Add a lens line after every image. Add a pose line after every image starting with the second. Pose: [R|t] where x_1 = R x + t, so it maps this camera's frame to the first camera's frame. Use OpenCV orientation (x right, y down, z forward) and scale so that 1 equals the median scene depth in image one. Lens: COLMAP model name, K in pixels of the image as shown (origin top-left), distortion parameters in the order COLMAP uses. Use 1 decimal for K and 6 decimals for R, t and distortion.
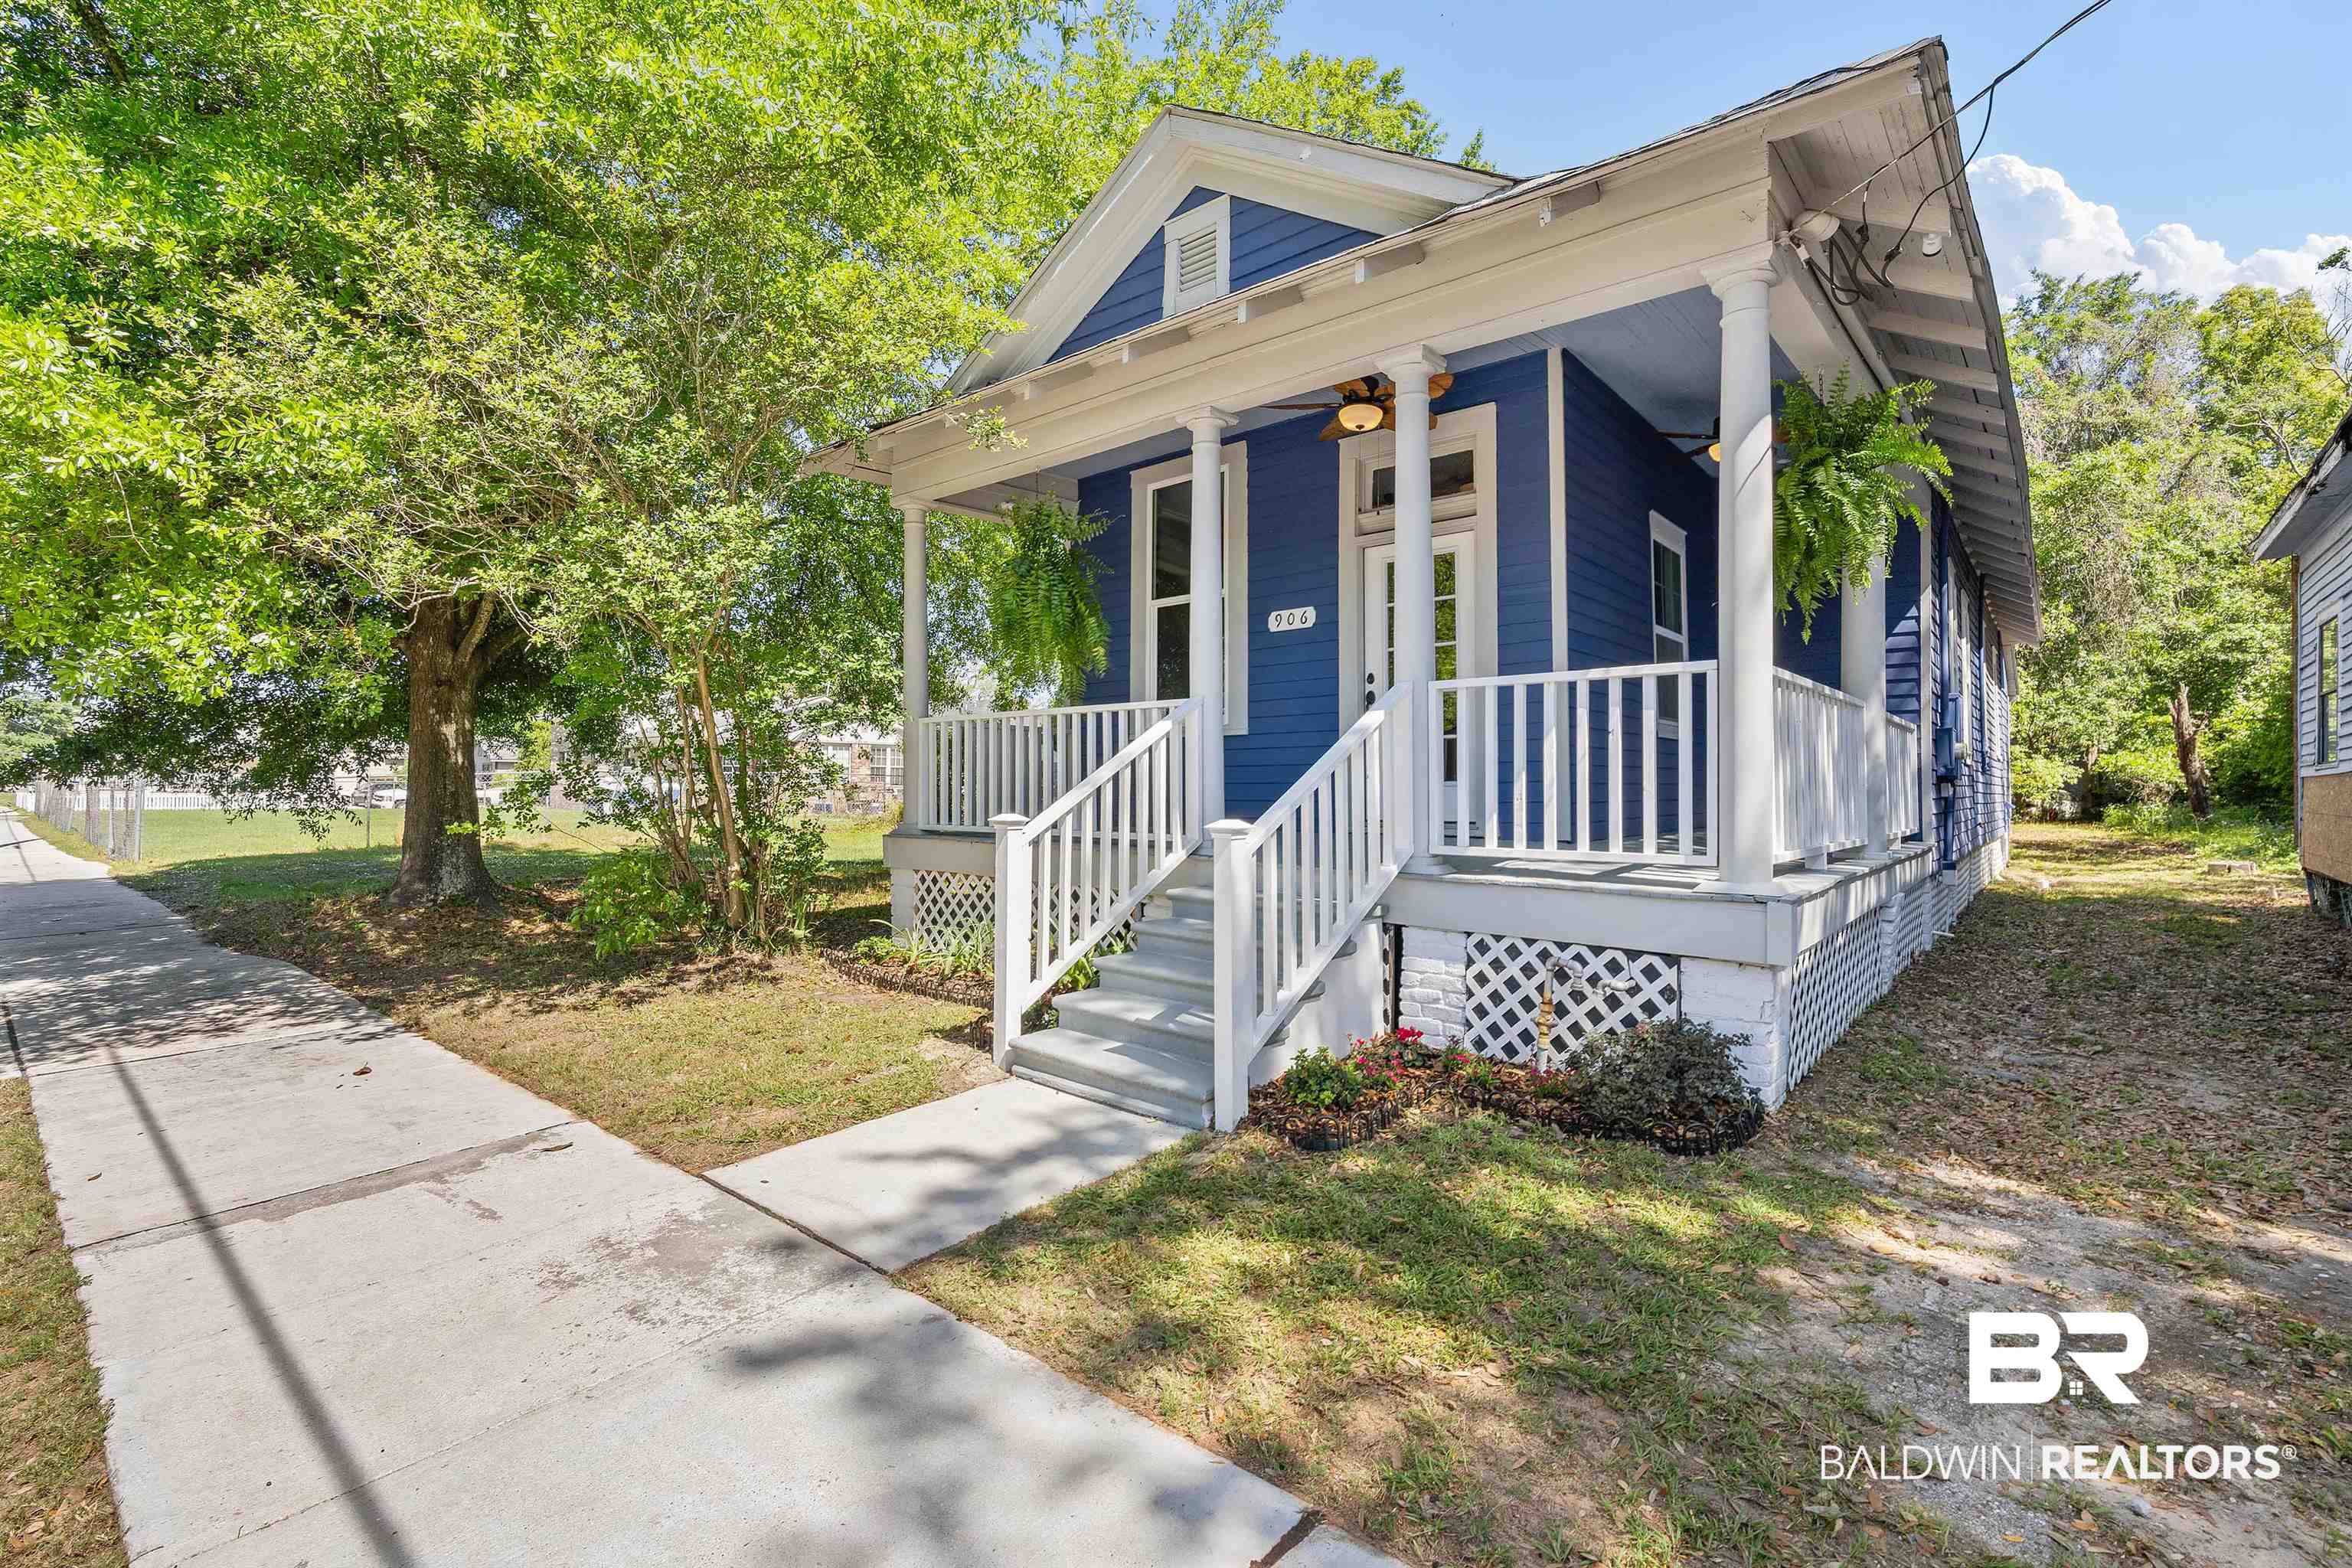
lens RADIAL K [[1034.2, 0, 1183.2], [0, 1034.2, 779.0], [0, 0, 1]] dist [-0.003198, 0.000103]
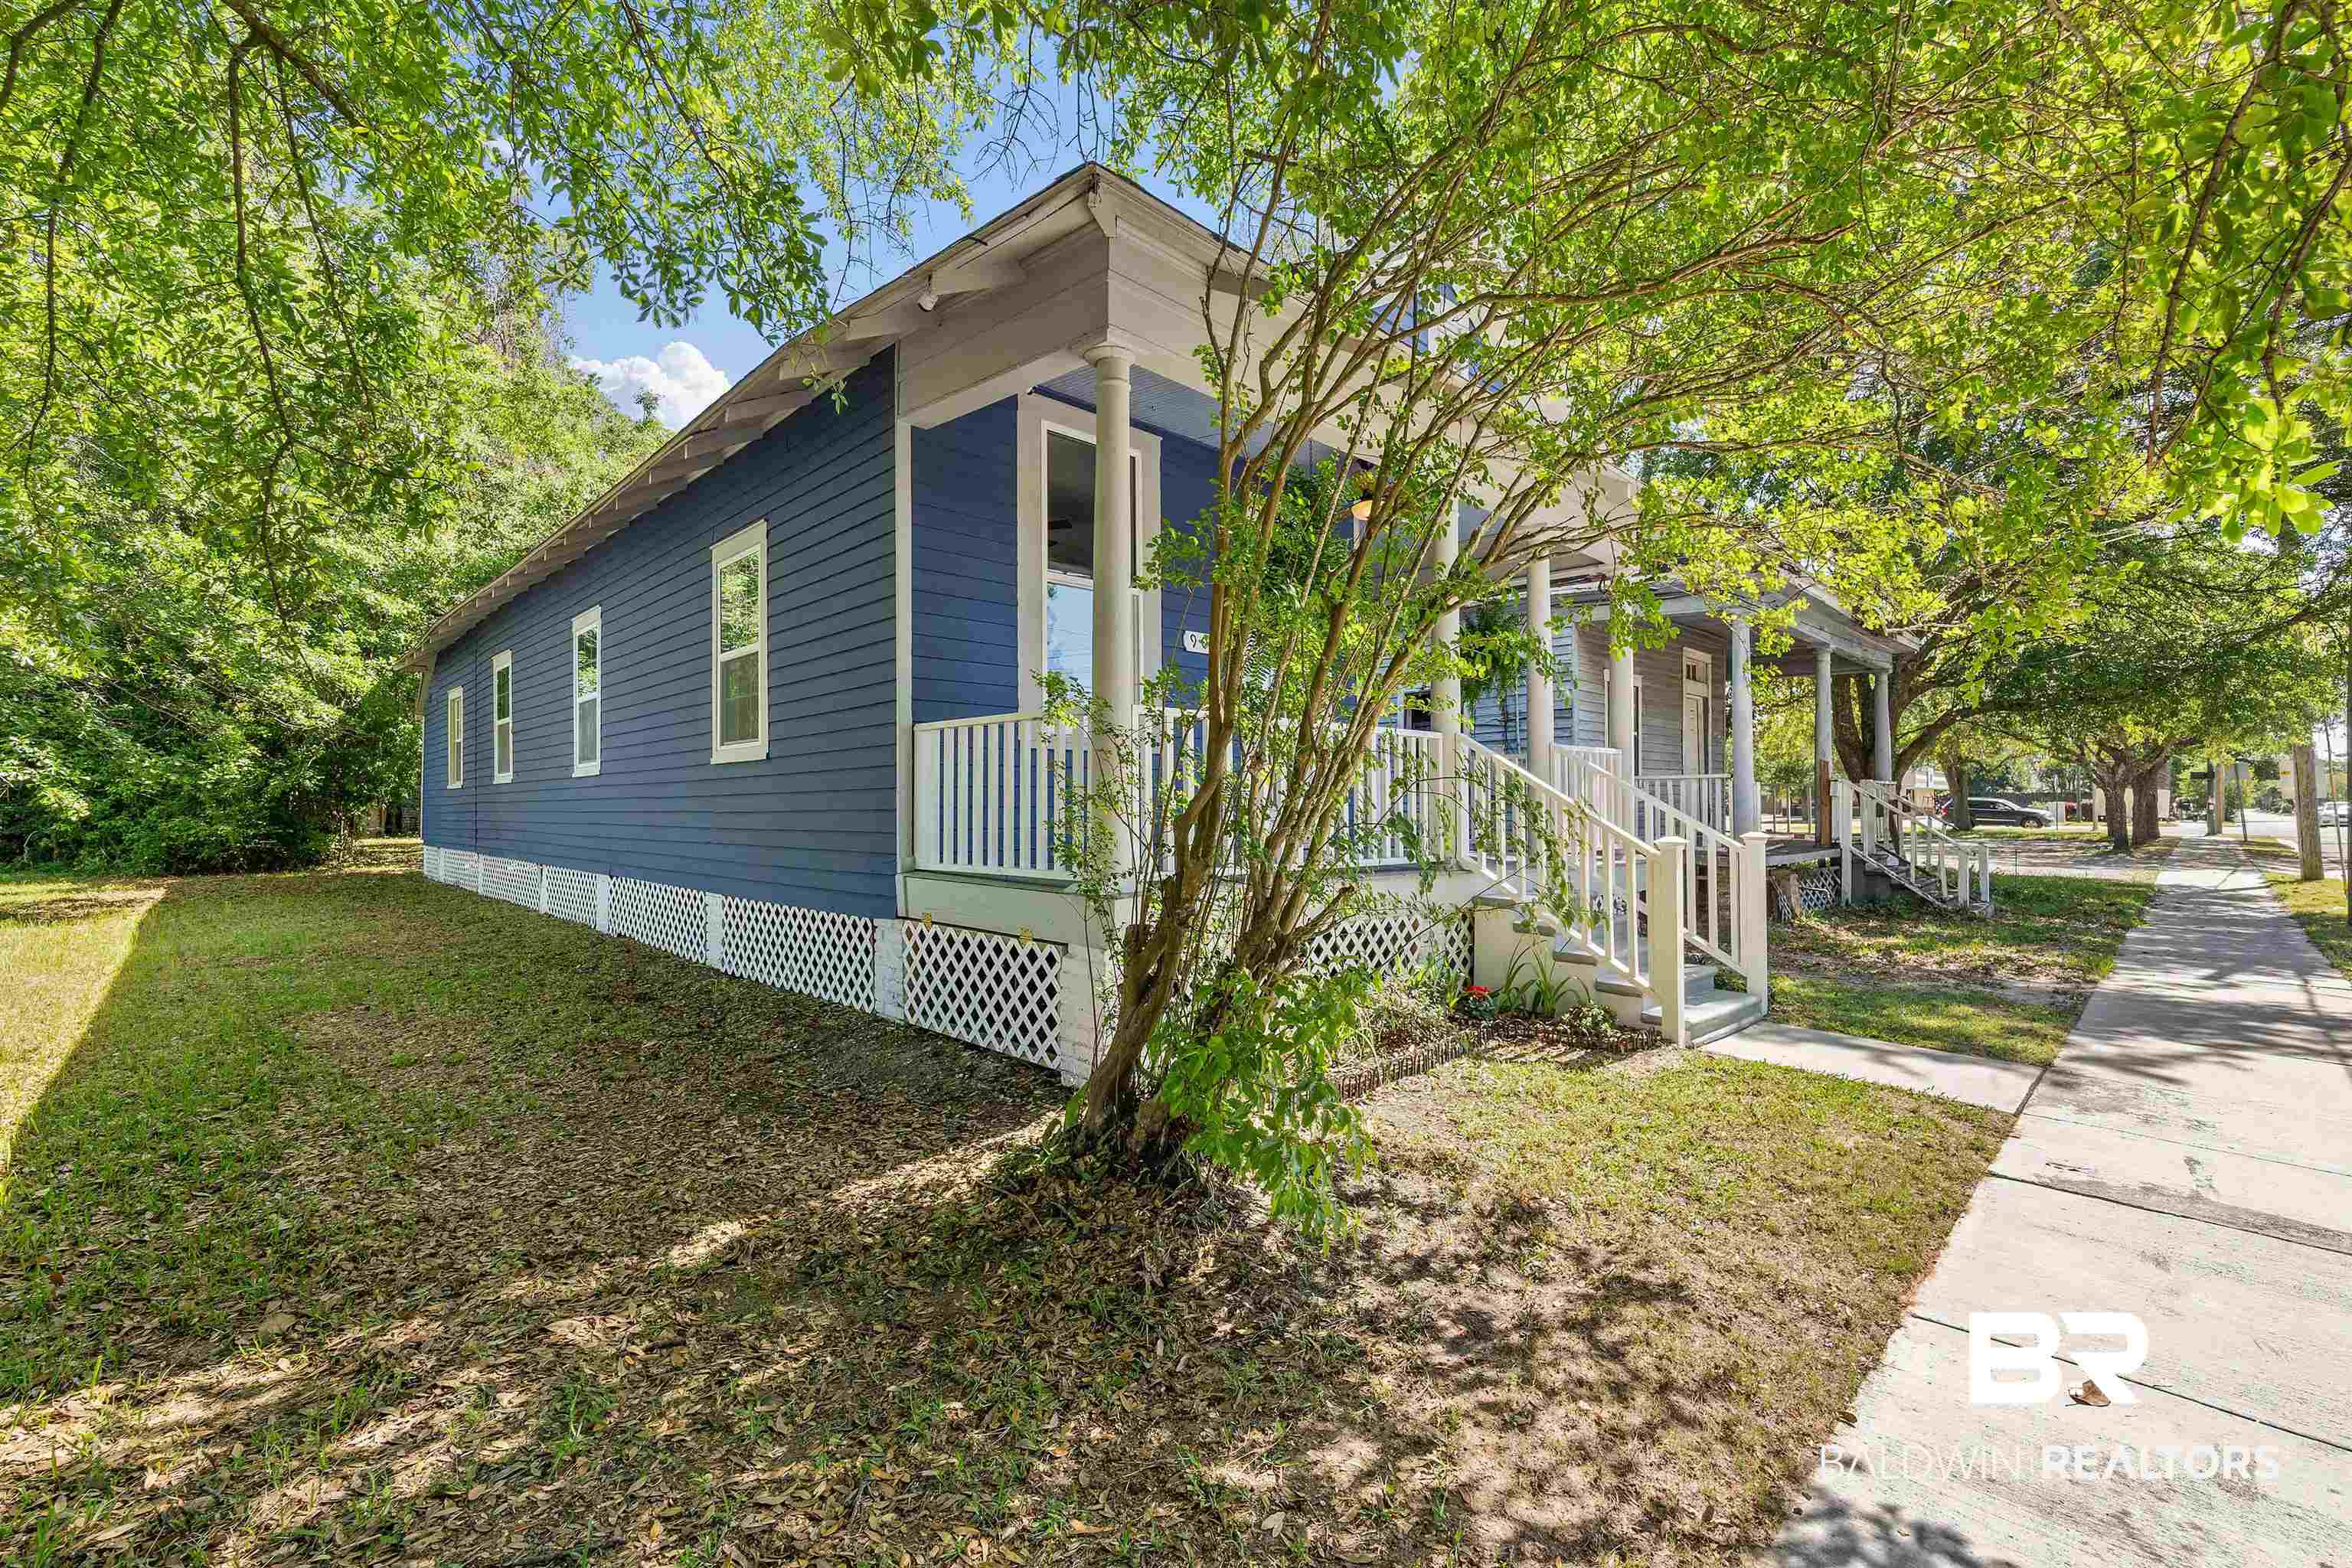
lens RADIAL K [[1034.2, 0, 1183.0], [0, 1034.2, 793.3], [0, 0, 1]] dist [-0.003198, 0.000103]
pose [[0.076370, 0.015139, 0.996965, -1.367672], [-0.007448, 0.999865, -0.014613, 0.007899], [-0.997052, -0.006309, 0.076472, 1.444544]]
